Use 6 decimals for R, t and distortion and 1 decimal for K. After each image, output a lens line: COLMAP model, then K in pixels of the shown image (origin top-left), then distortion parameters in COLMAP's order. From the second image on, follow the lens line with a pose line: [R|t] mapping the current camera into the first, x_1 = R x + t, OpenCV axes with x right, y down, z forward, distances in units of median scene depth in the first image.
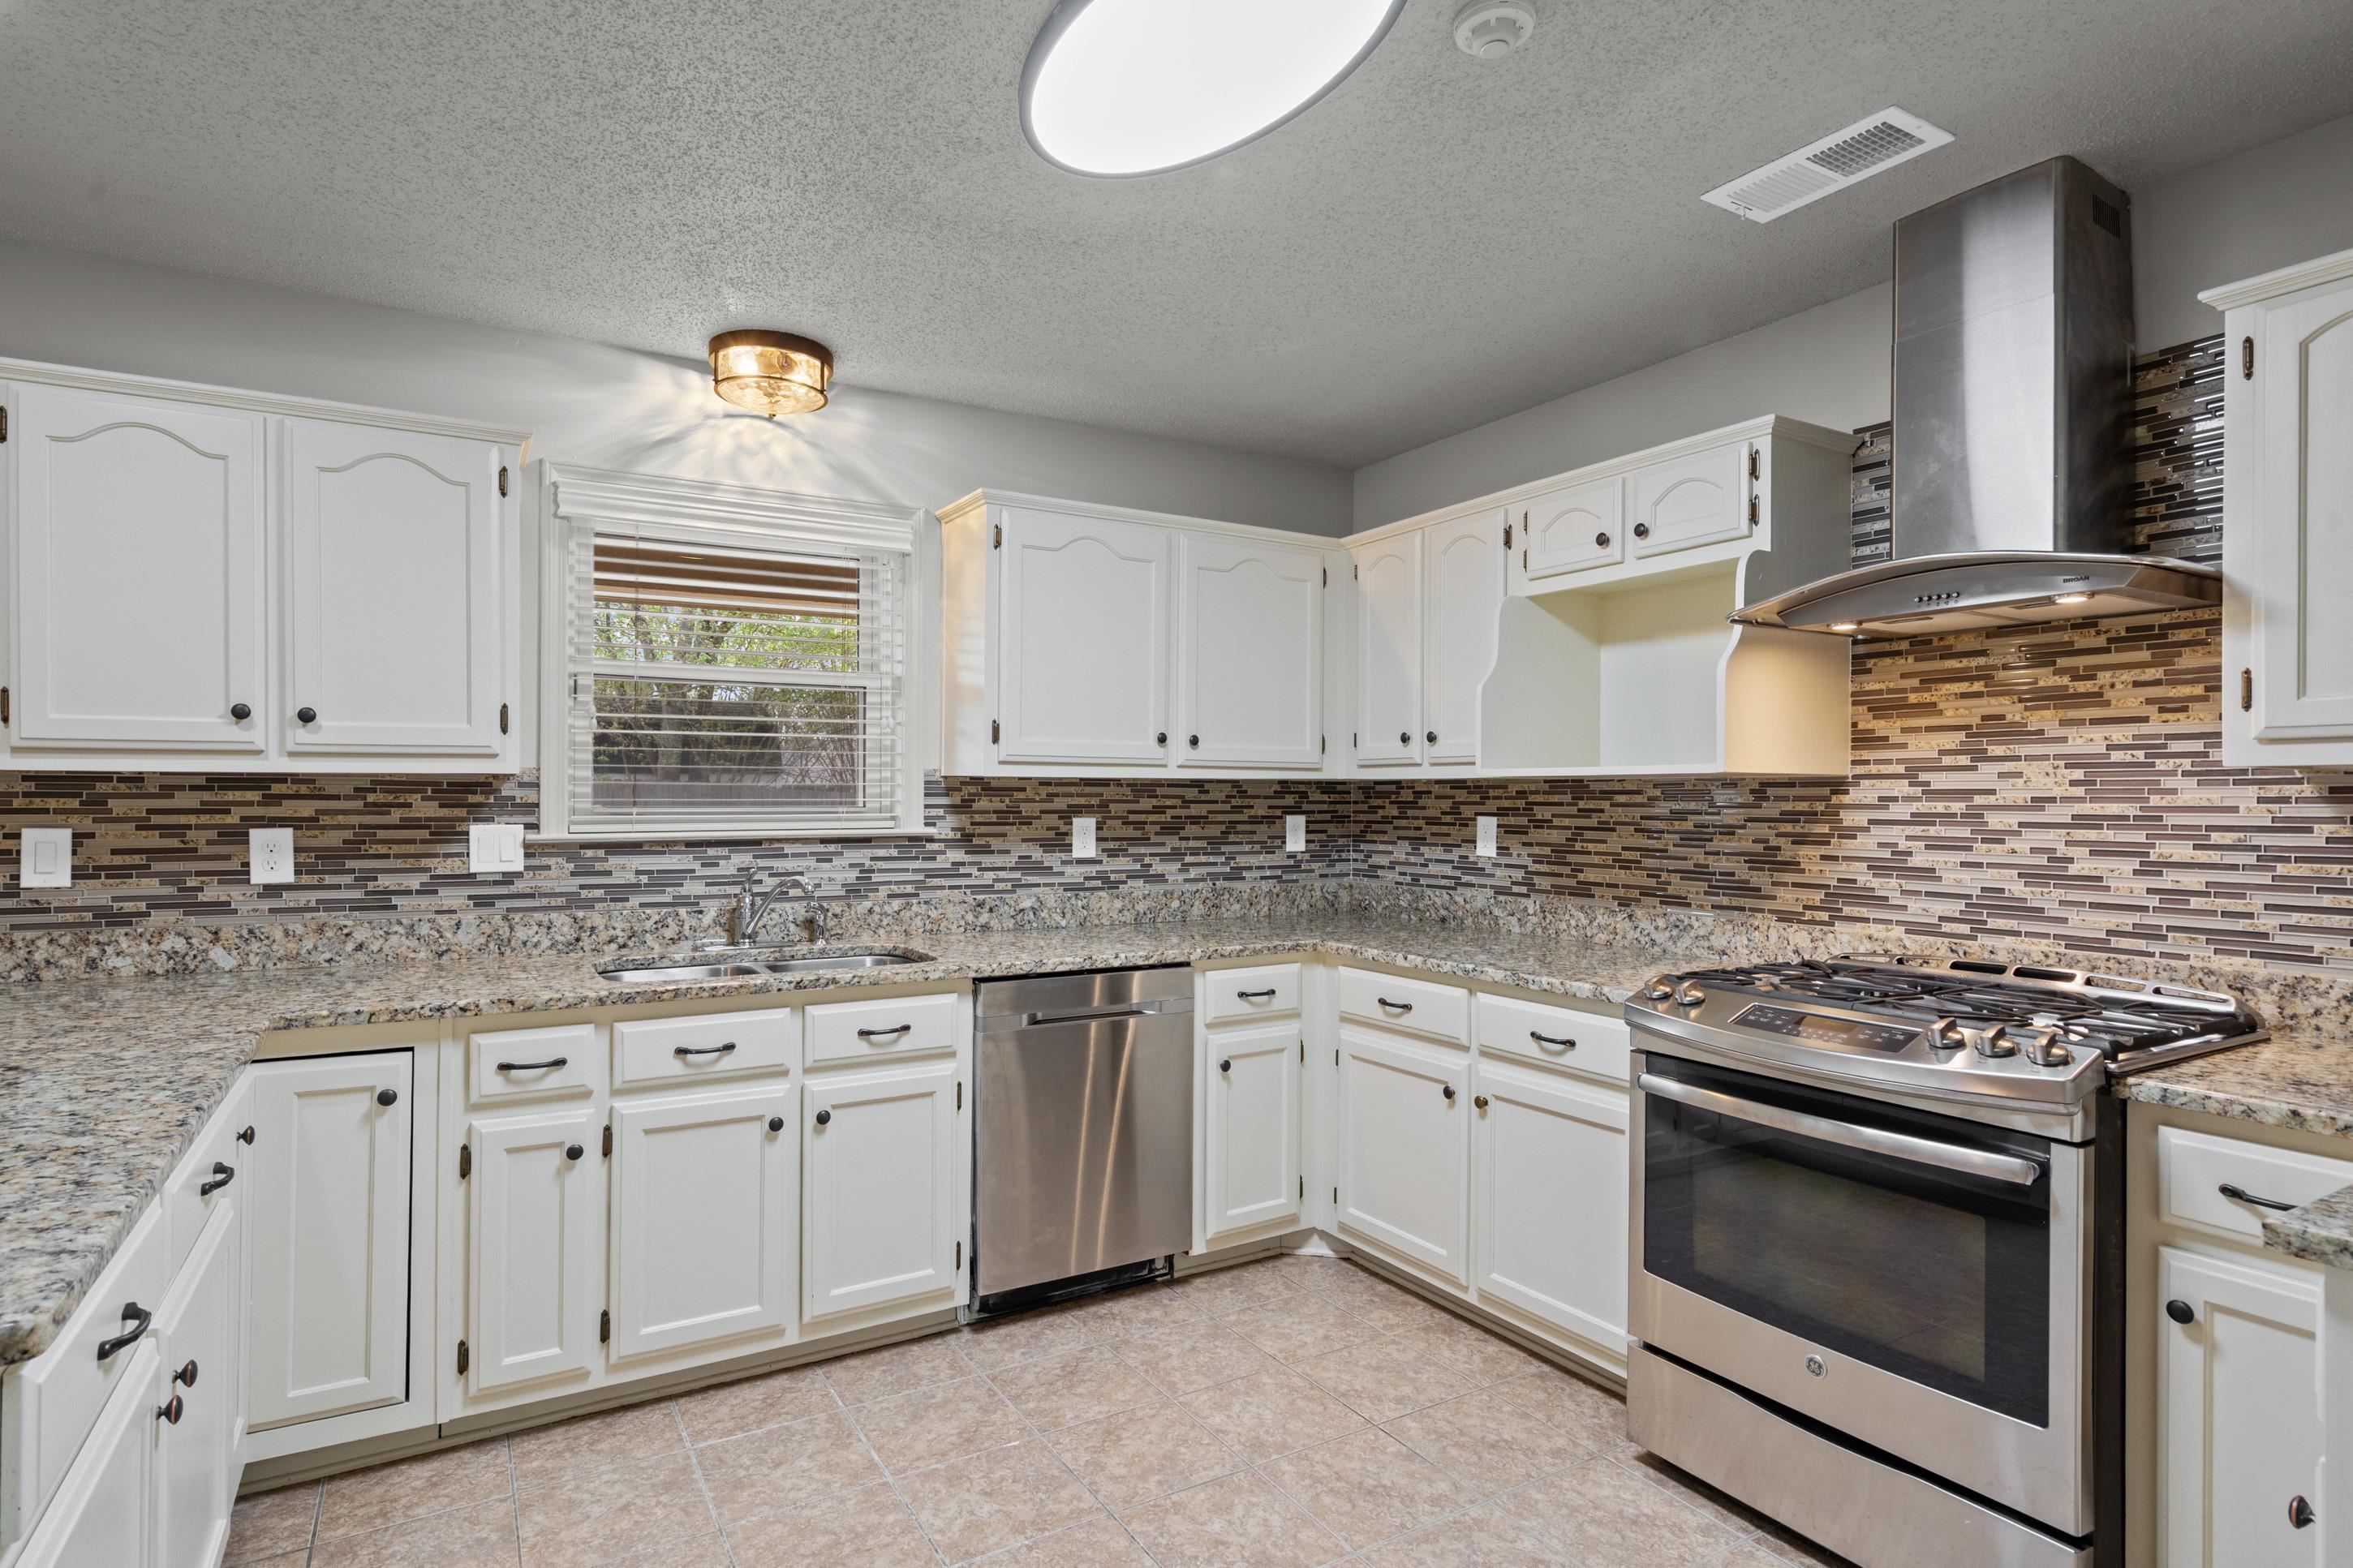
lens RADIAL K [[1207.8, 0, 1151.5], [0, 1207.8, 784.8], [0, 0, 1]] dist [0.004487, 0.000220]
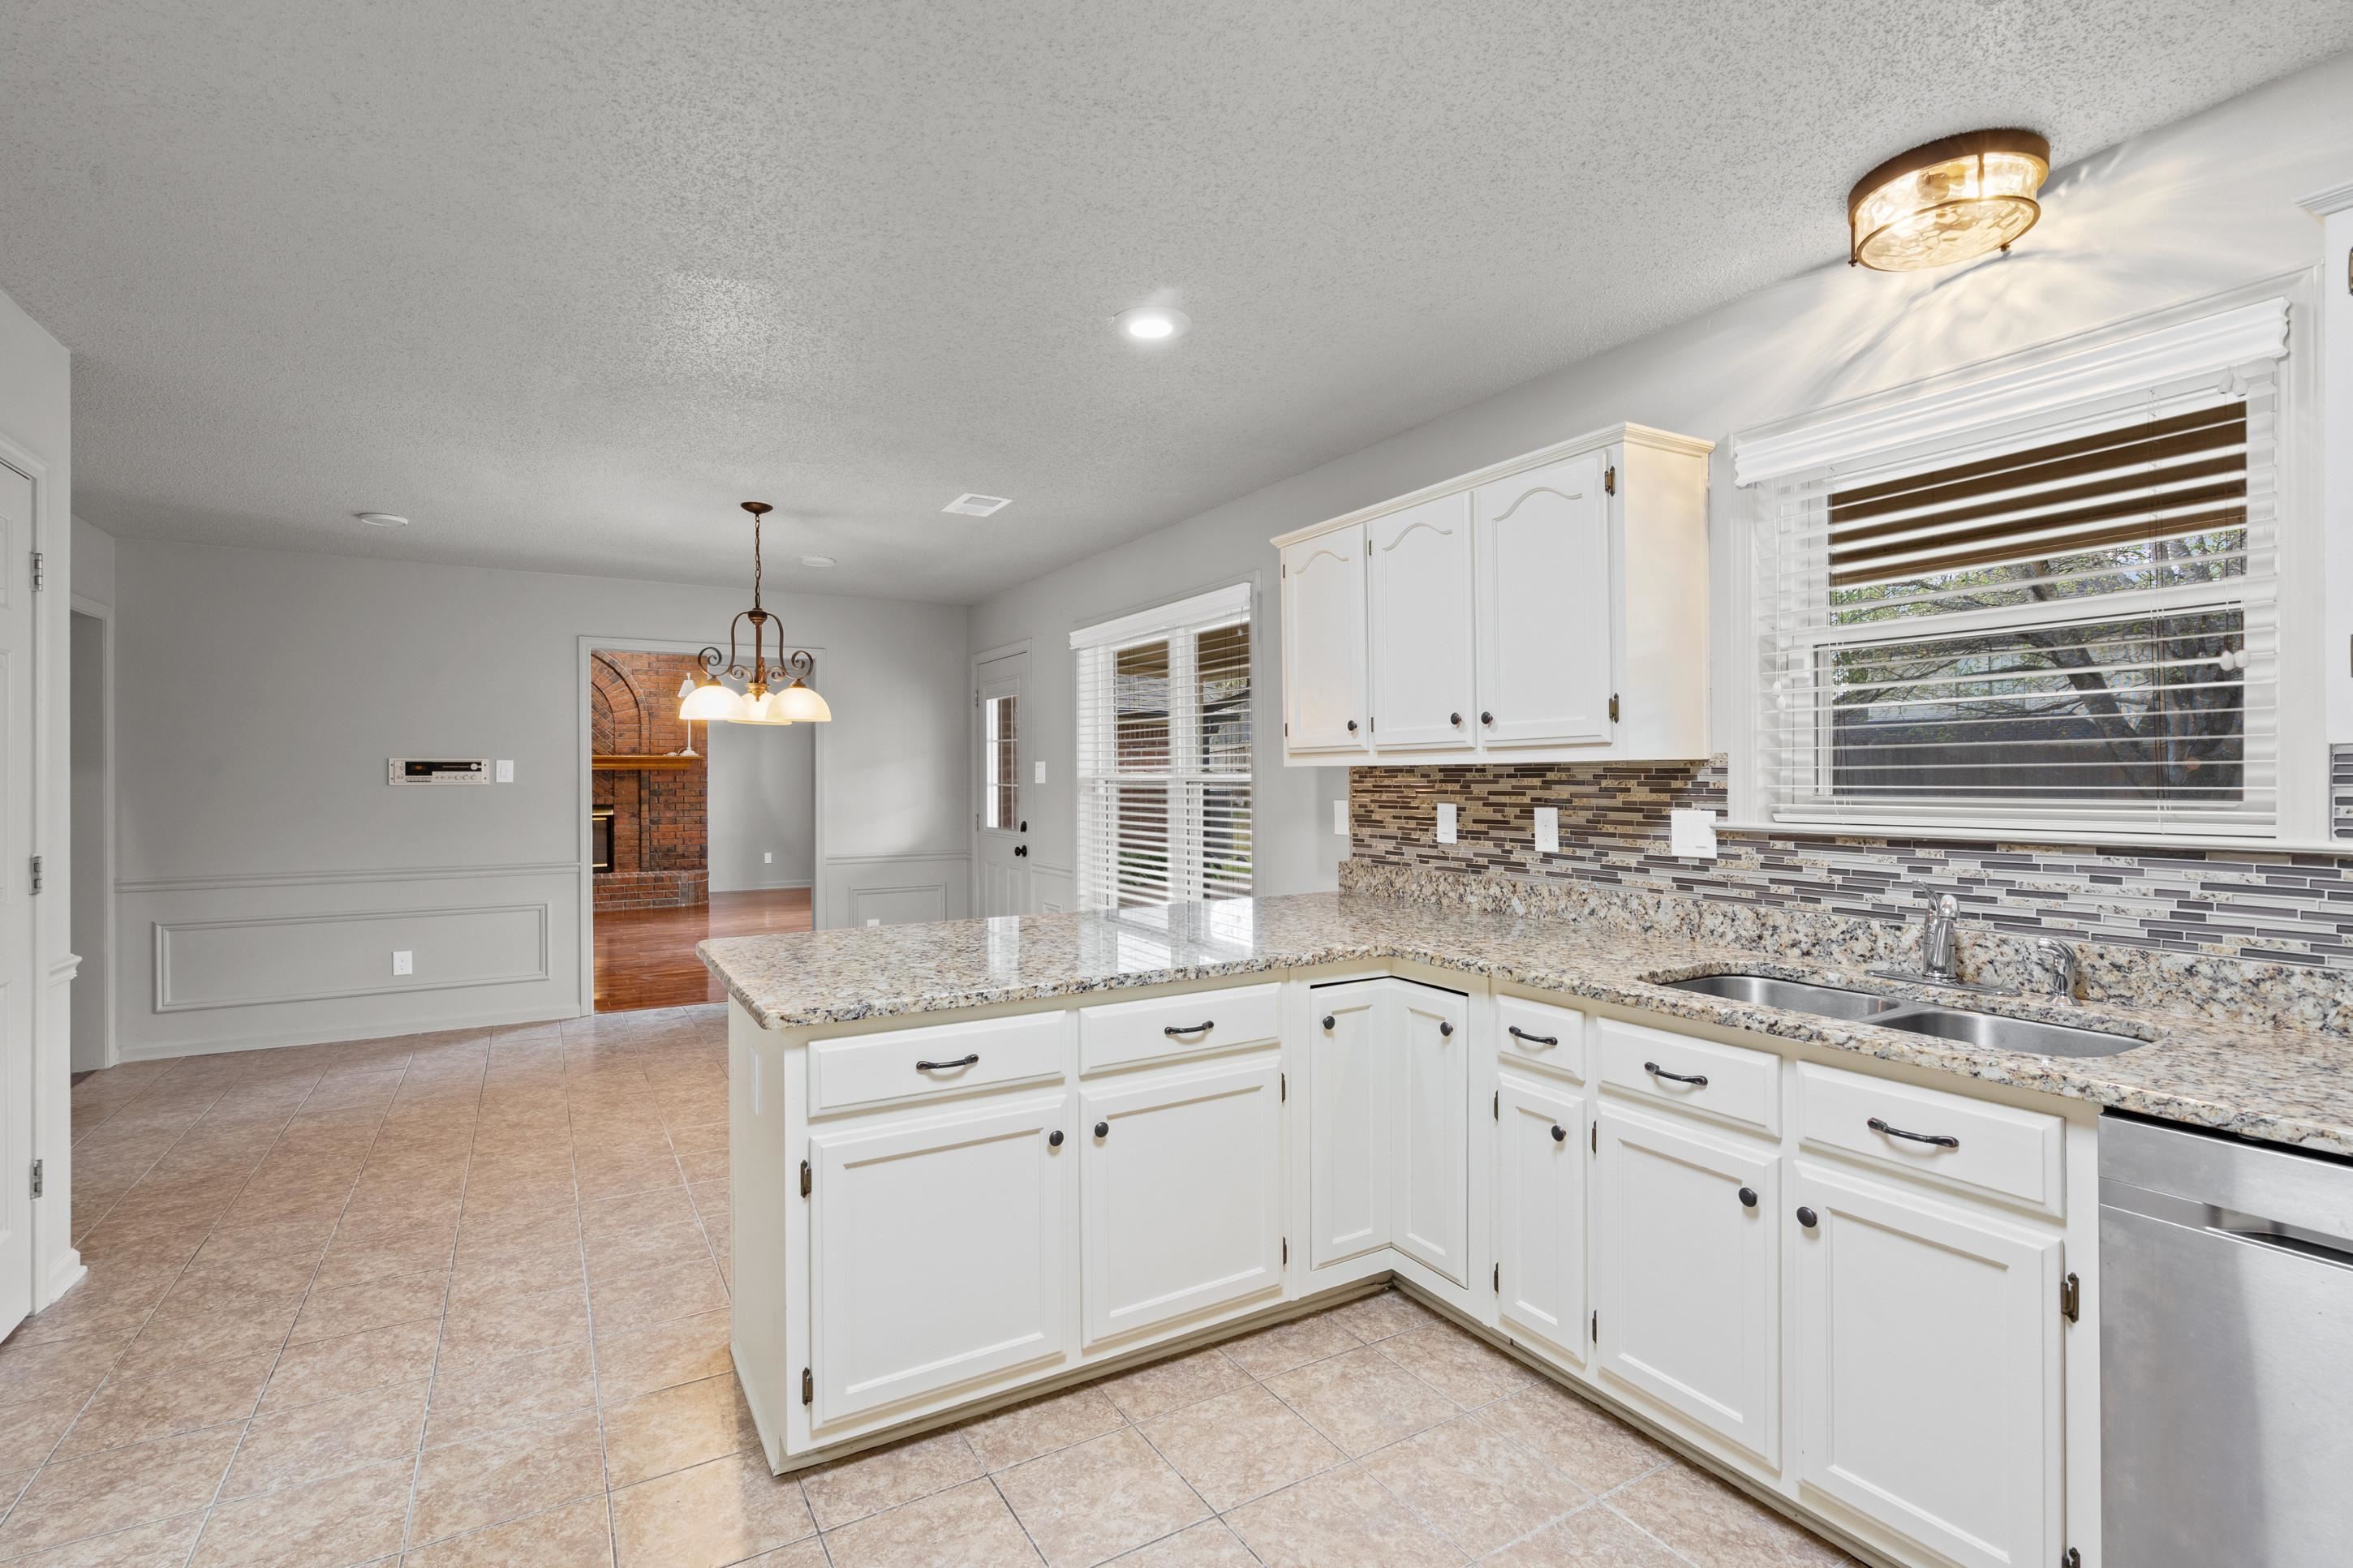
lens RADIAL K [[1069.1, 0, 1152.2], [0, 1069.1, 766.0], [0, 0, 1]] dist [-0.003341, 0.000696]
pose [[0.002140, -0.014167, -0.999897, 0.353454], [0.010749, 0.999842, -0.014143, 0.003832], [0.999940, -0.010718, 0.002292, 0.552055]]
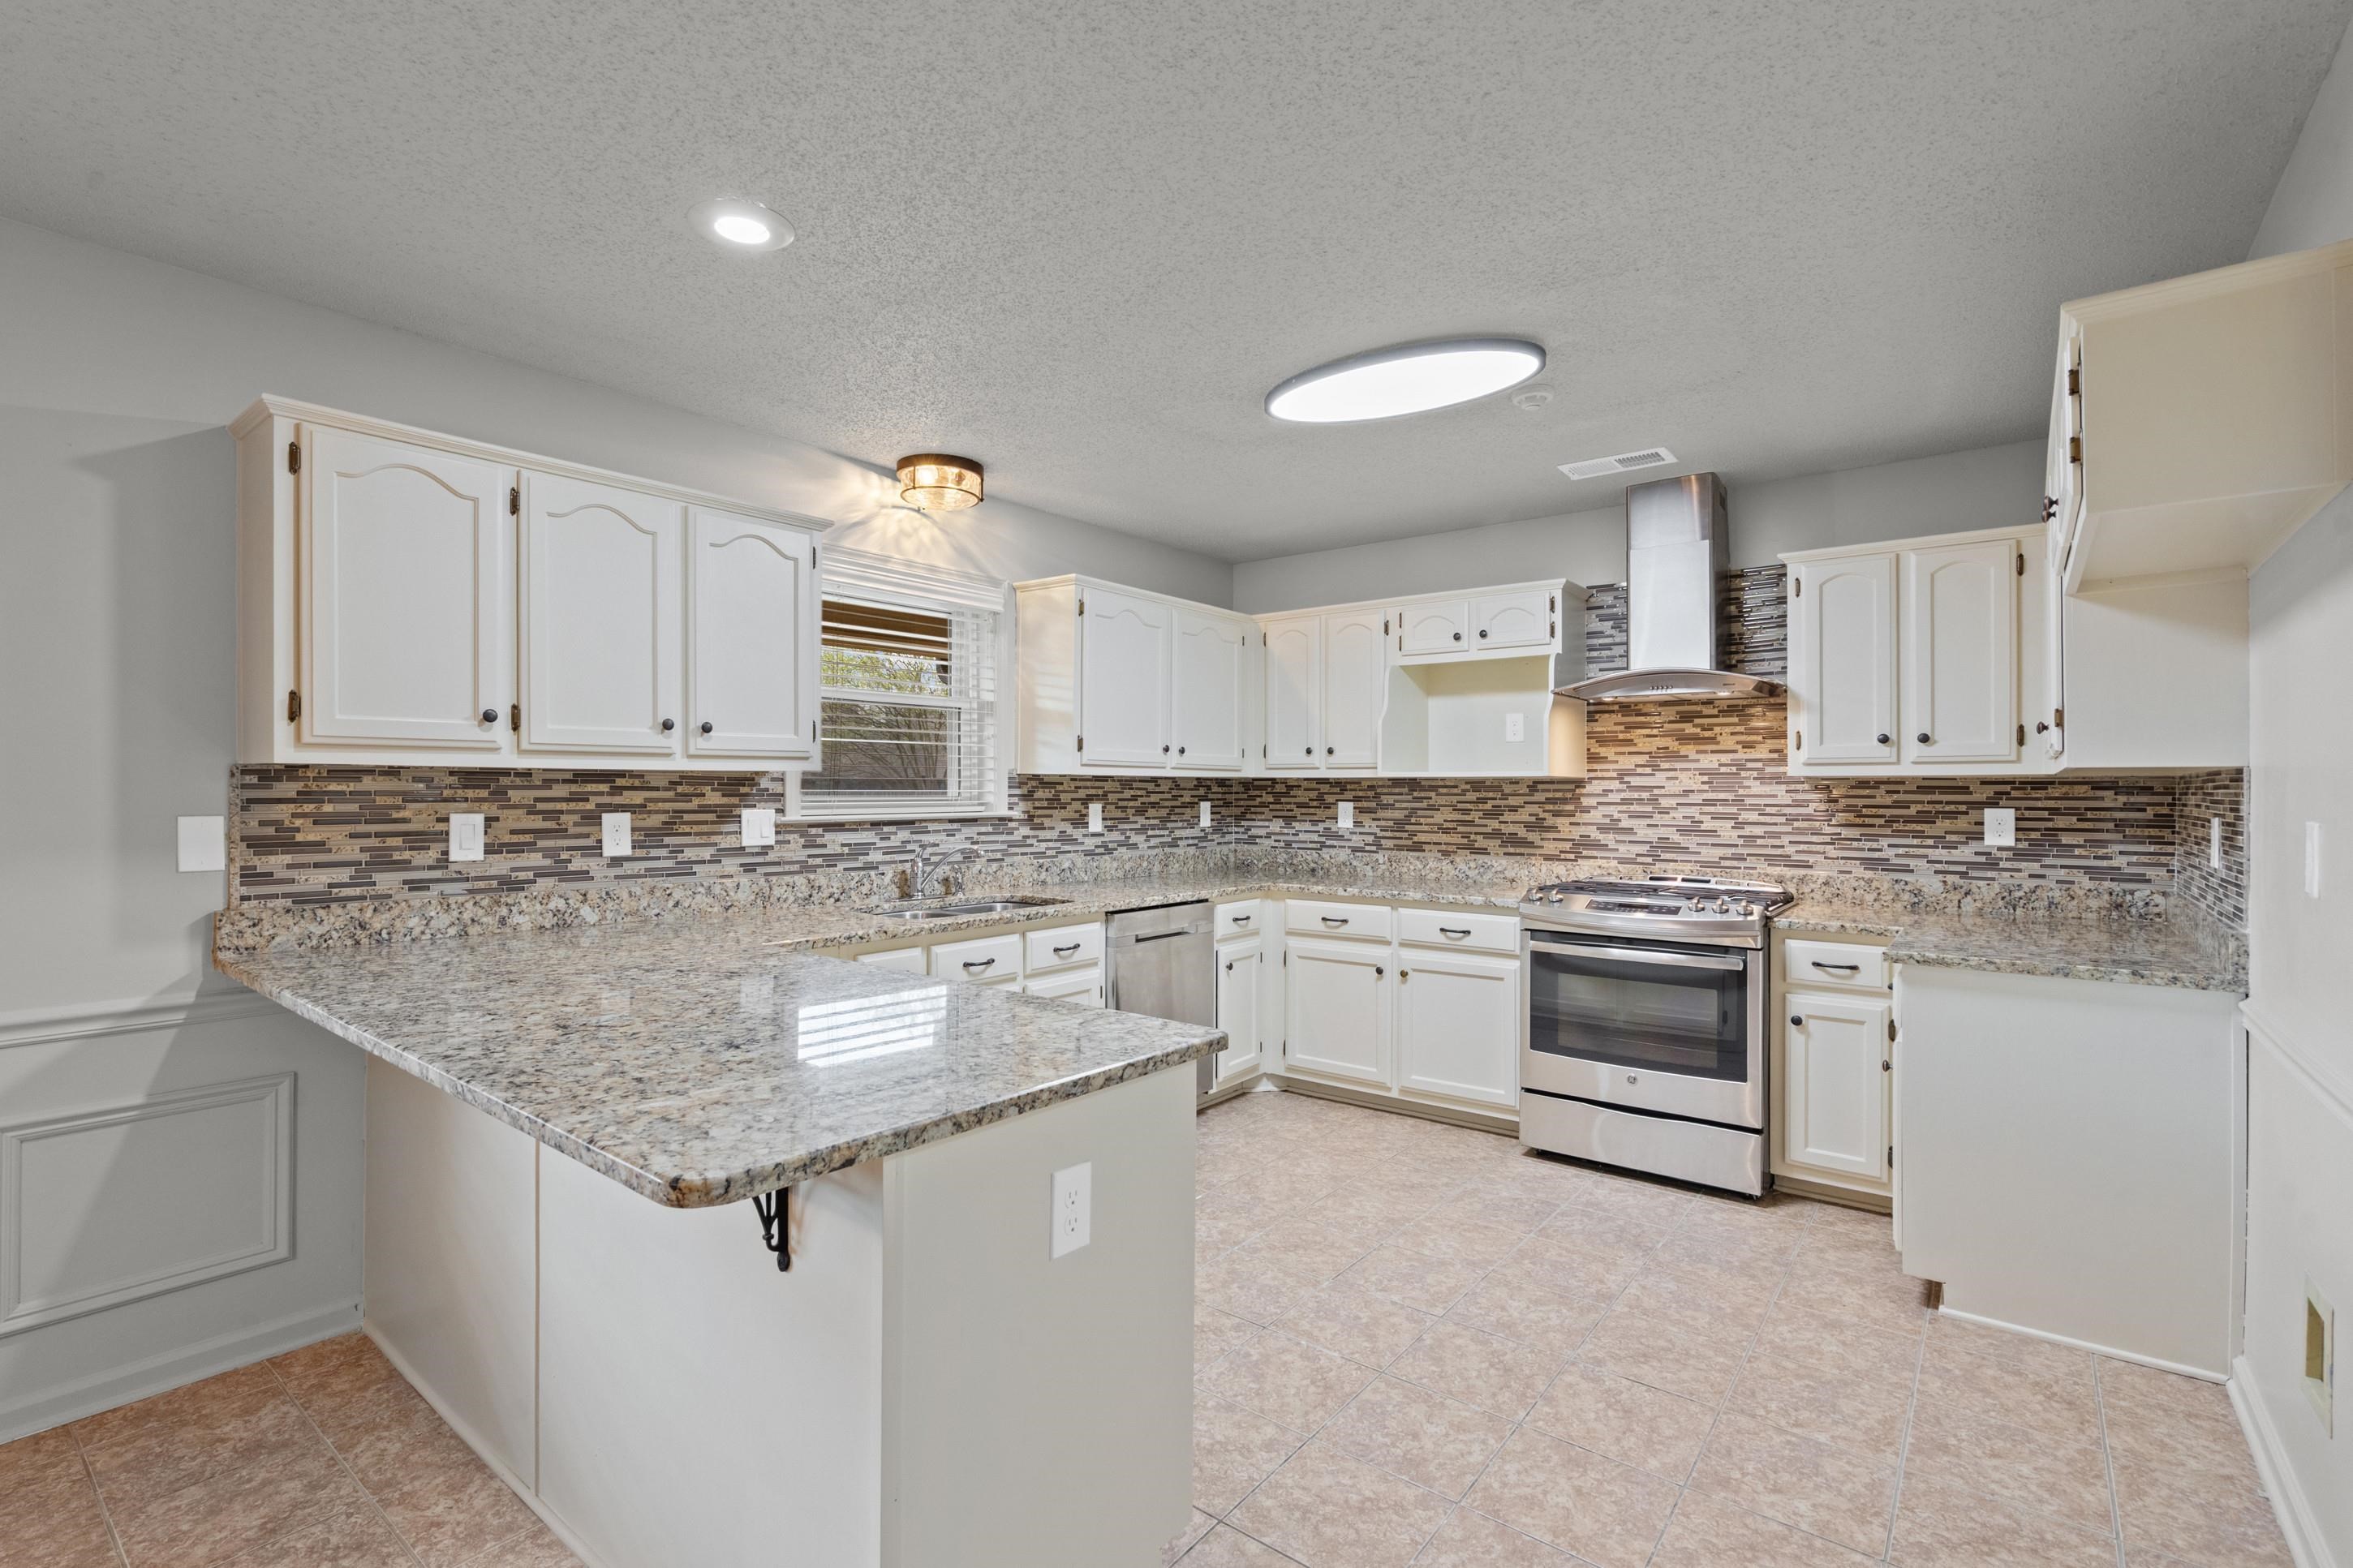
lens RADIAL K [[1069.1, 0, 1152.2], [0, 1069.1, 766.0], [0, 0, 1]] dist [-0.003341, 0.000696]
pose [[0.934115, 0.008929, 0.356859, -0.561809], [-0.005112, 0.999919, -0.011639, -0.003220], [-0.356934, 0.009048, 0.934086, -0.242720]]
